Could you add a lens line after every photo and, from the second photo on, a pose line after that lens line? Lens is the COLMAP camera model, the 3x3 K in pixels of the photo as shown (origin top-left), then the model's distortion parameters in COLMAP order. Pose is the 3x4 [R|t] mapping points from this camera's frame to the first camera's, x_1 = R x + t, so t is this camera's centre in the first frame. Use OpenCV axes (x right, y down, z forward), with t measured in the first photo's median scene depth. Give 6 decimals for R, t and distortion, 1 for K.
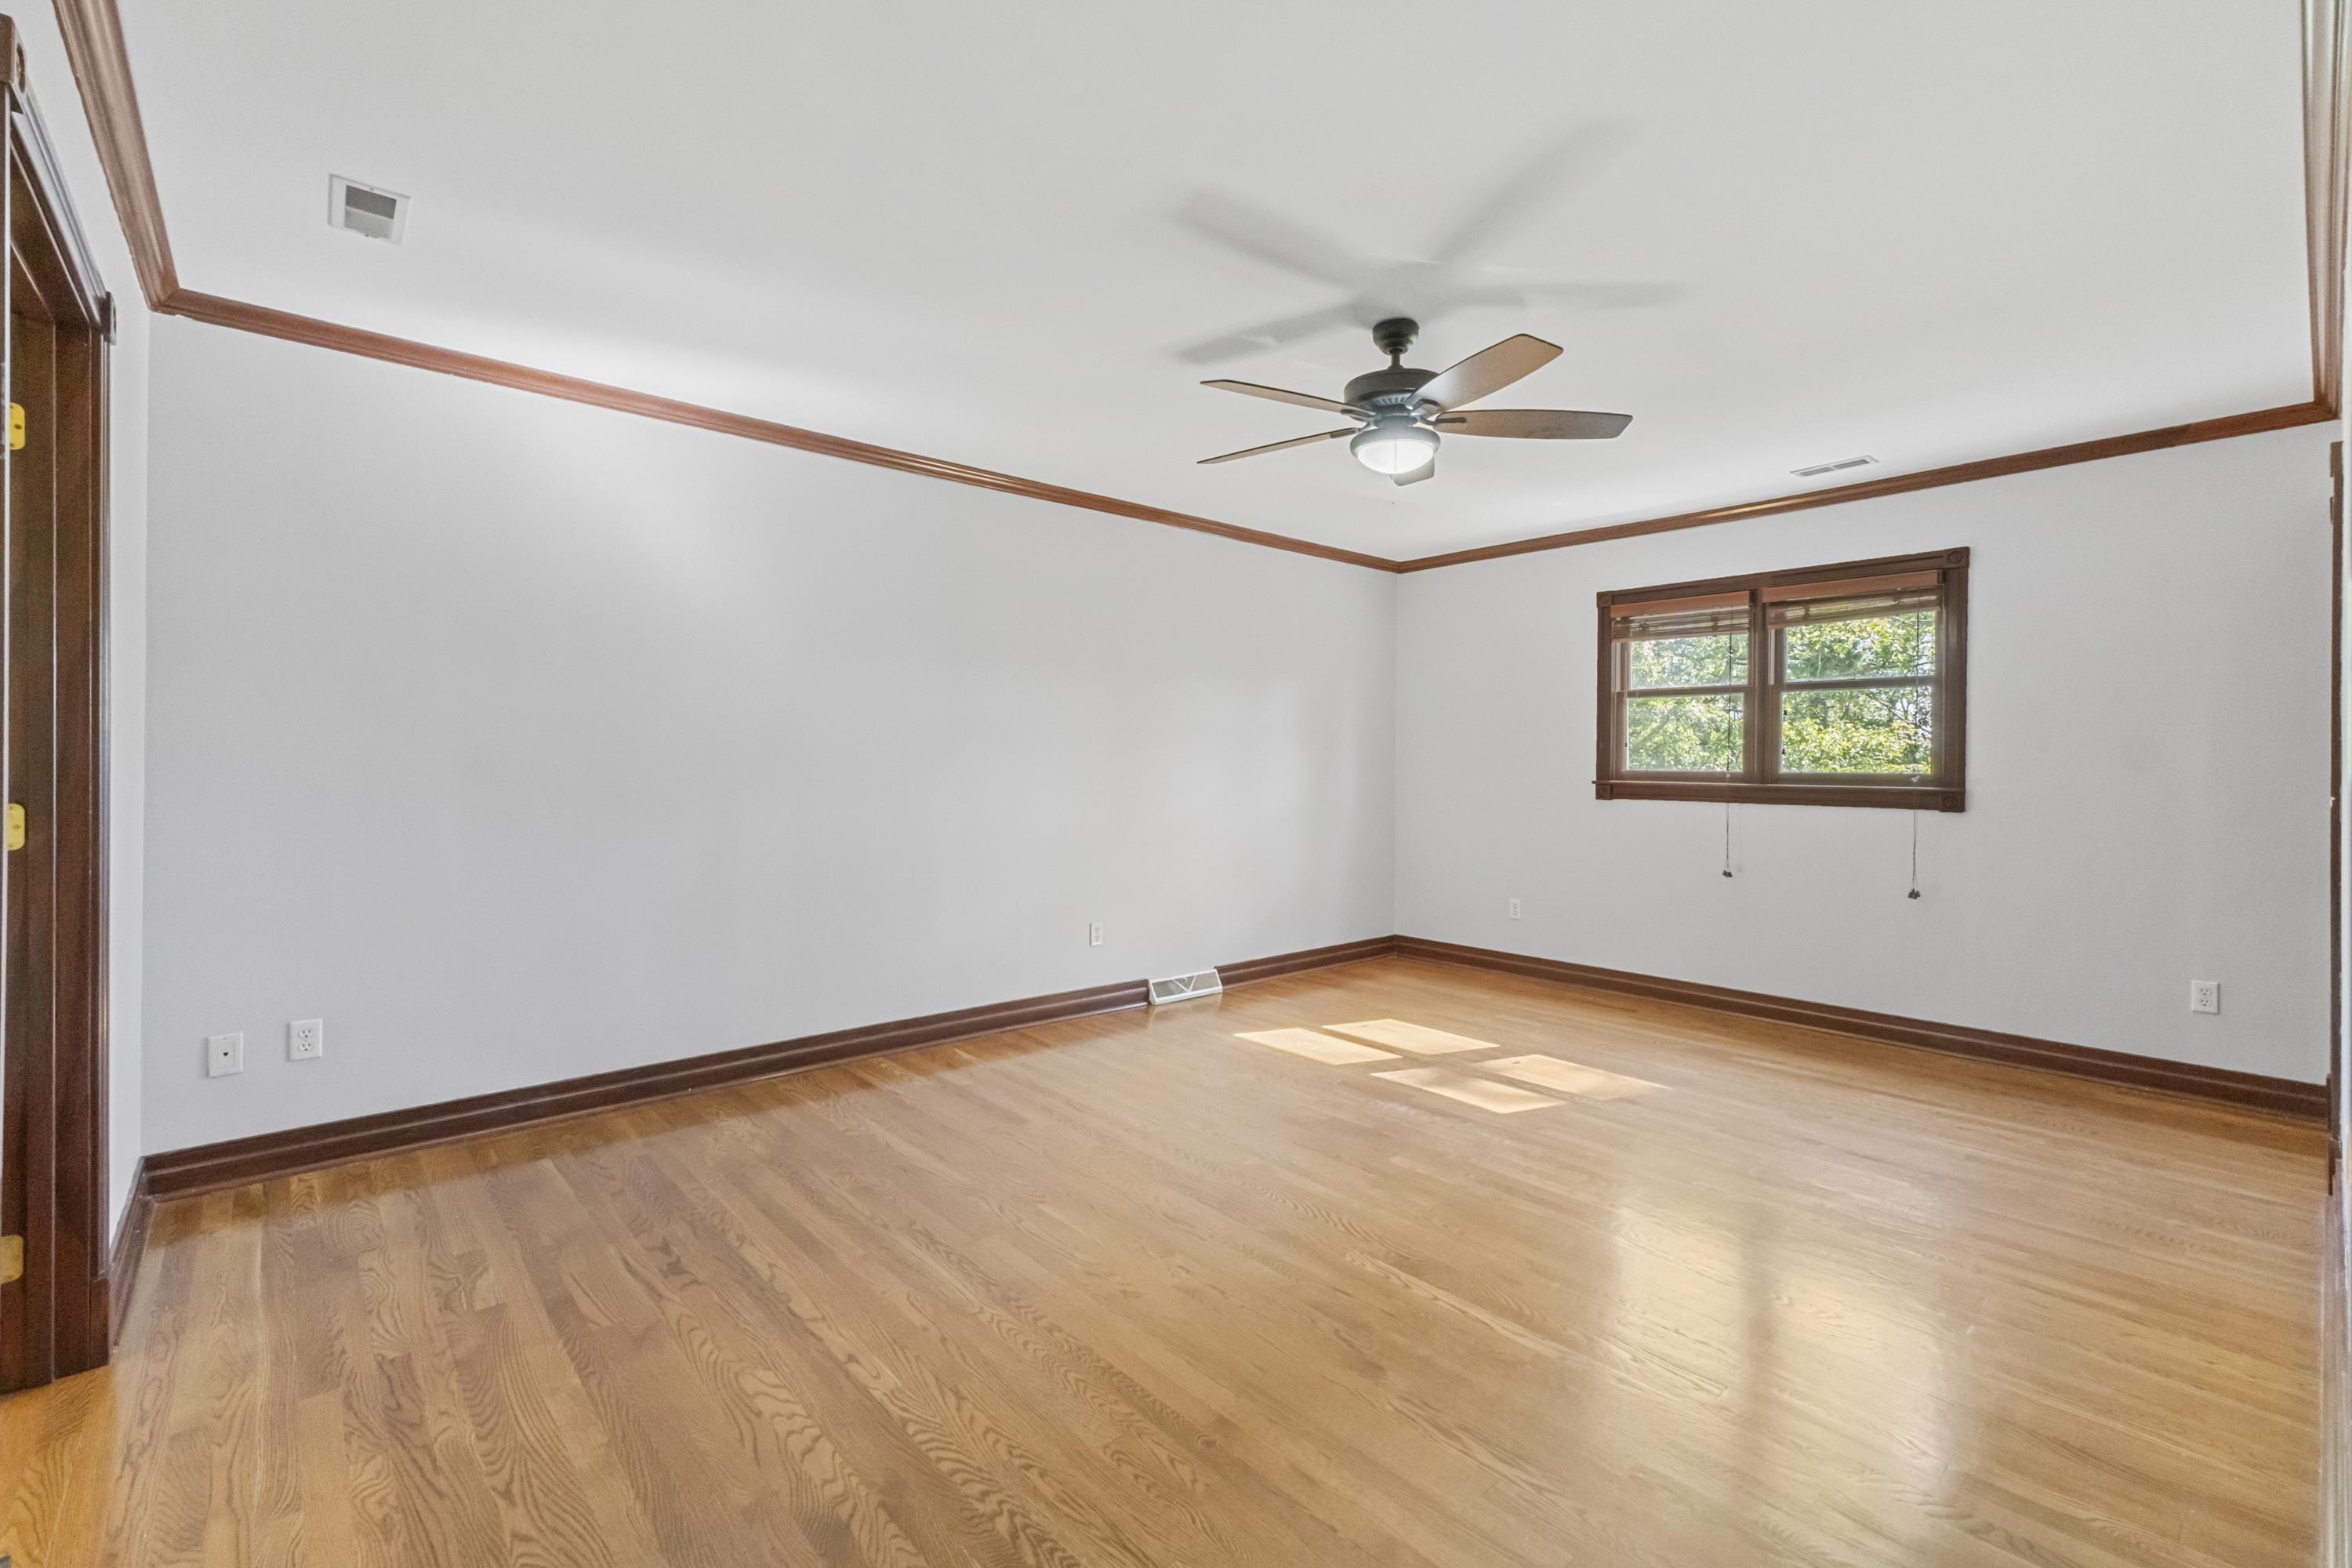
lens RADIAL K [[1014.5, 0, 1169.7], [0, 1014.5, 776.4], [0, 0, 1]] dist [0.004085, -0.000037]
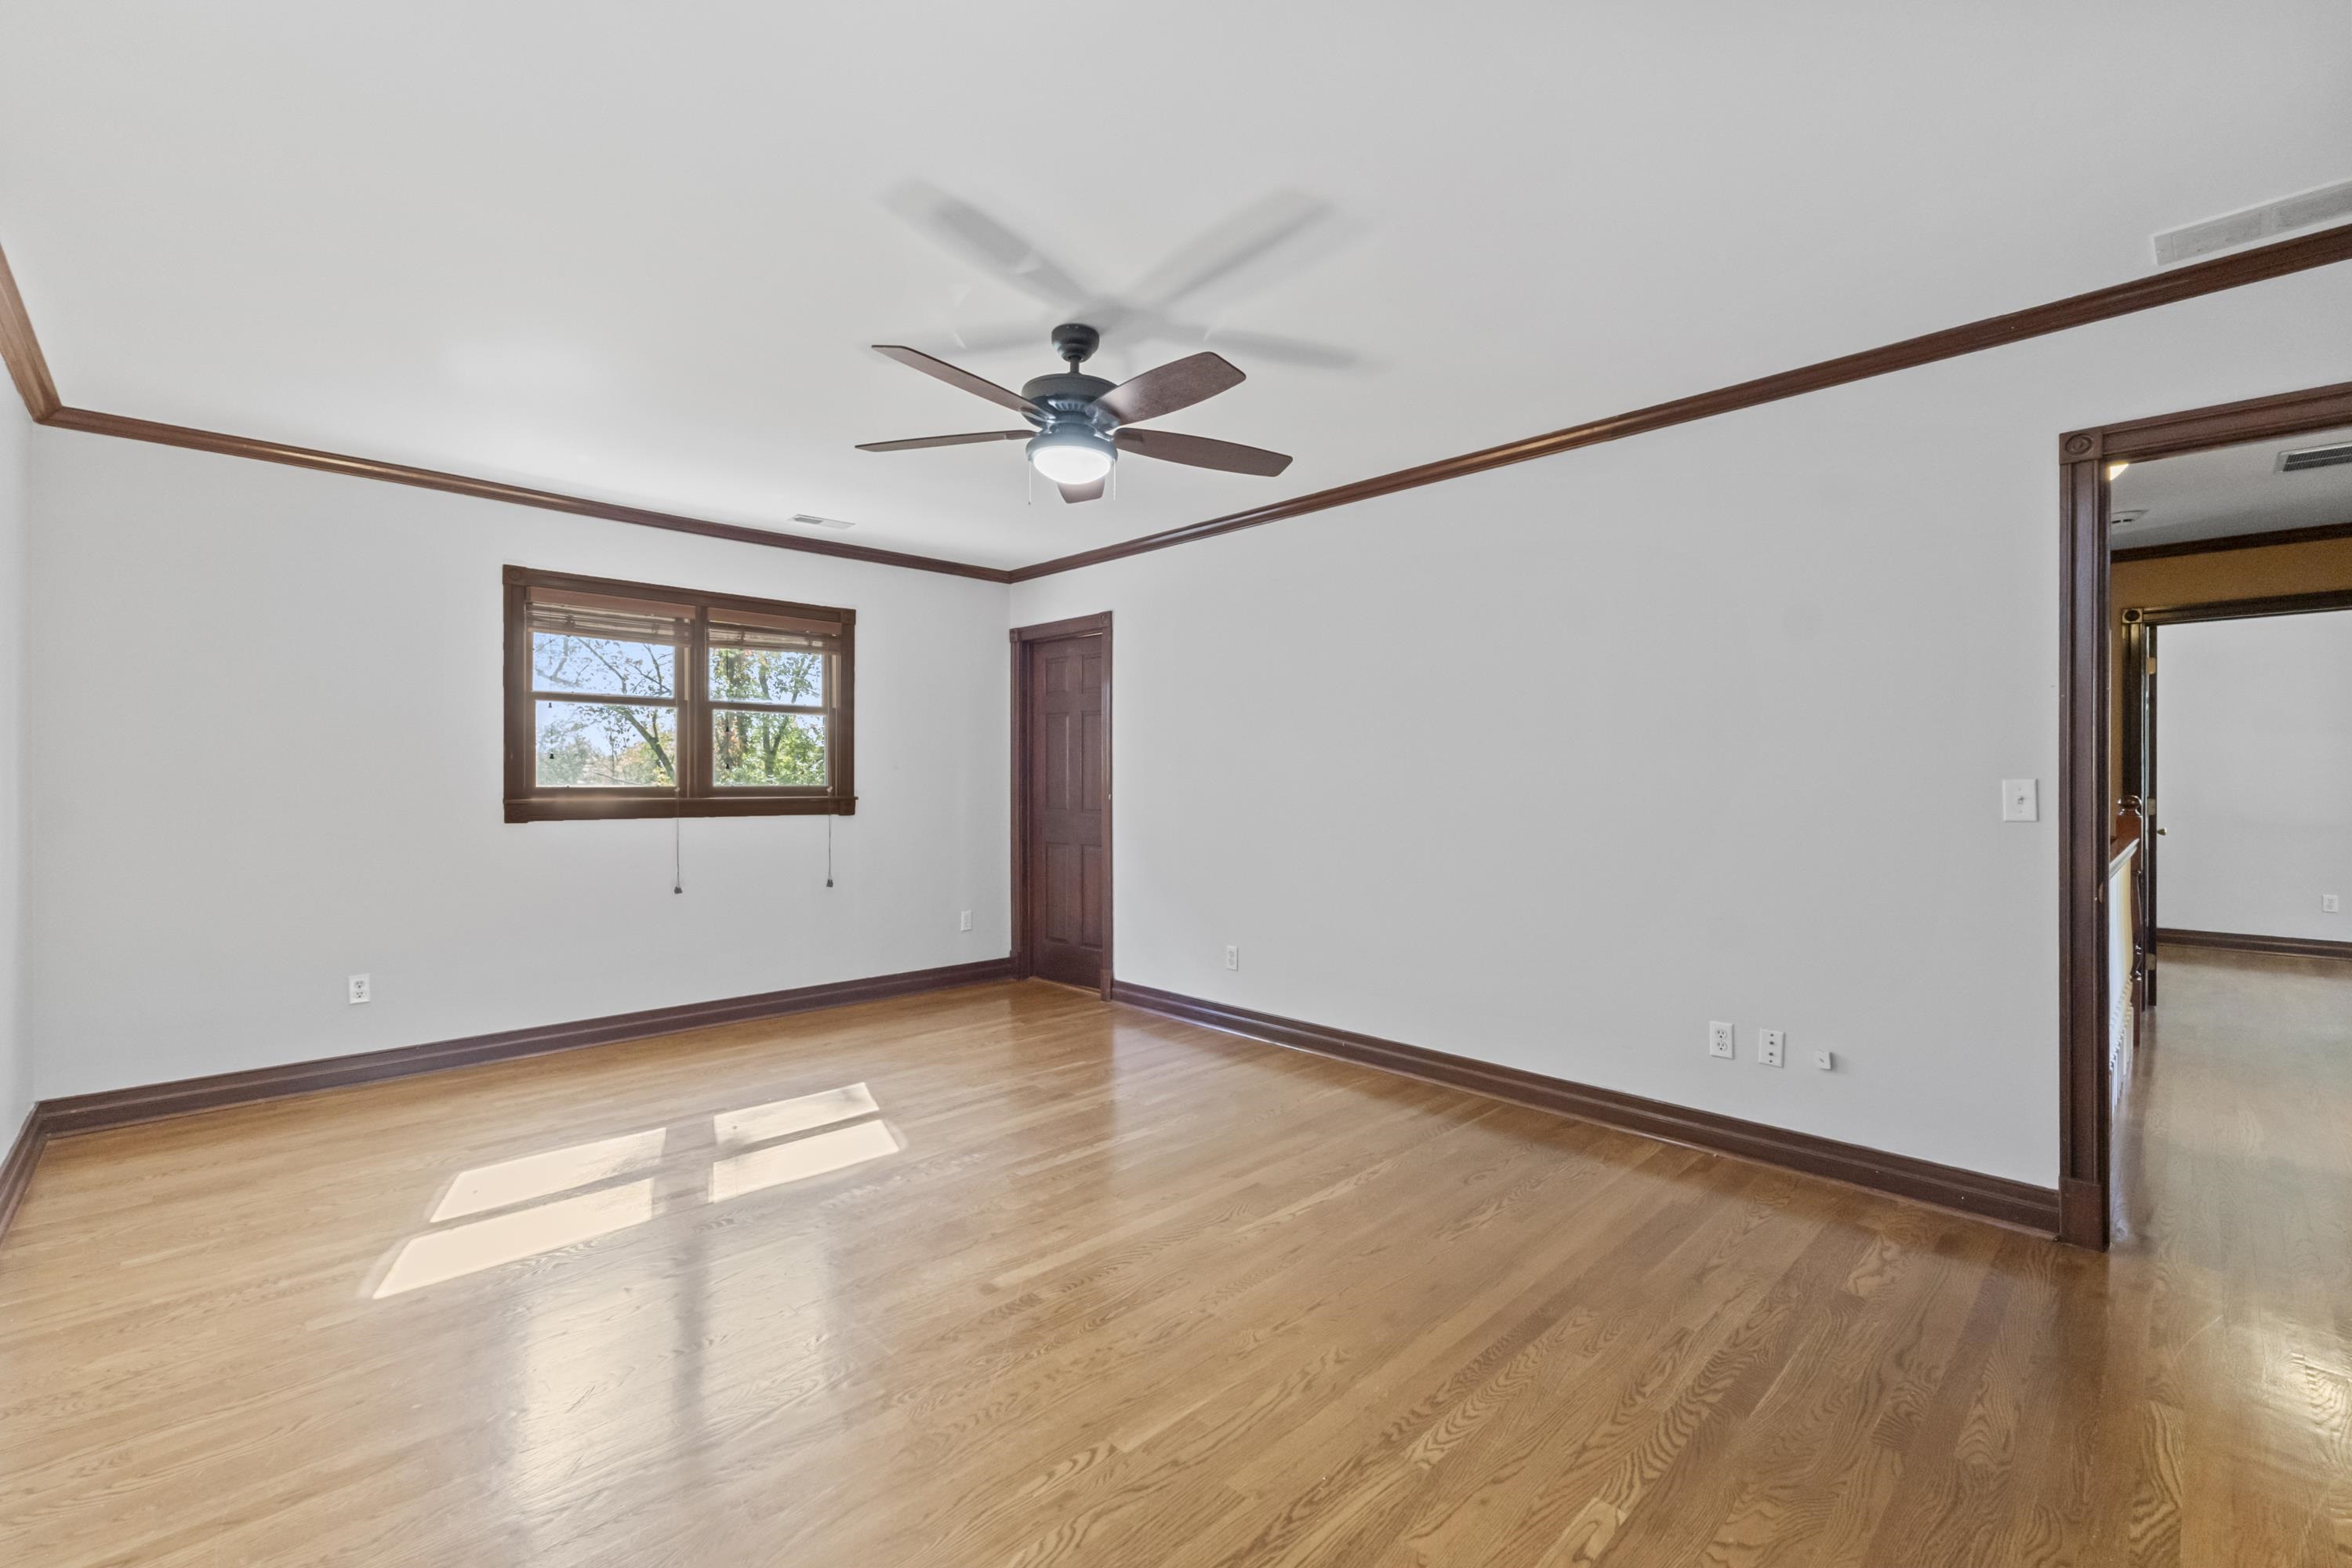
lens RADIAL K [[1014.5, 0, 1169.2], [0, 1014.5, 790.3], [0, 0, 1]] dist [0.004085, -0.000037]
pose [[-0.057304, -0.019927, 0.998158, -0.485325], [0.012976, 0.999701, 0.020702, -0.015214], [-0.998272, 0.014138, -0.057028, 0.617559]]
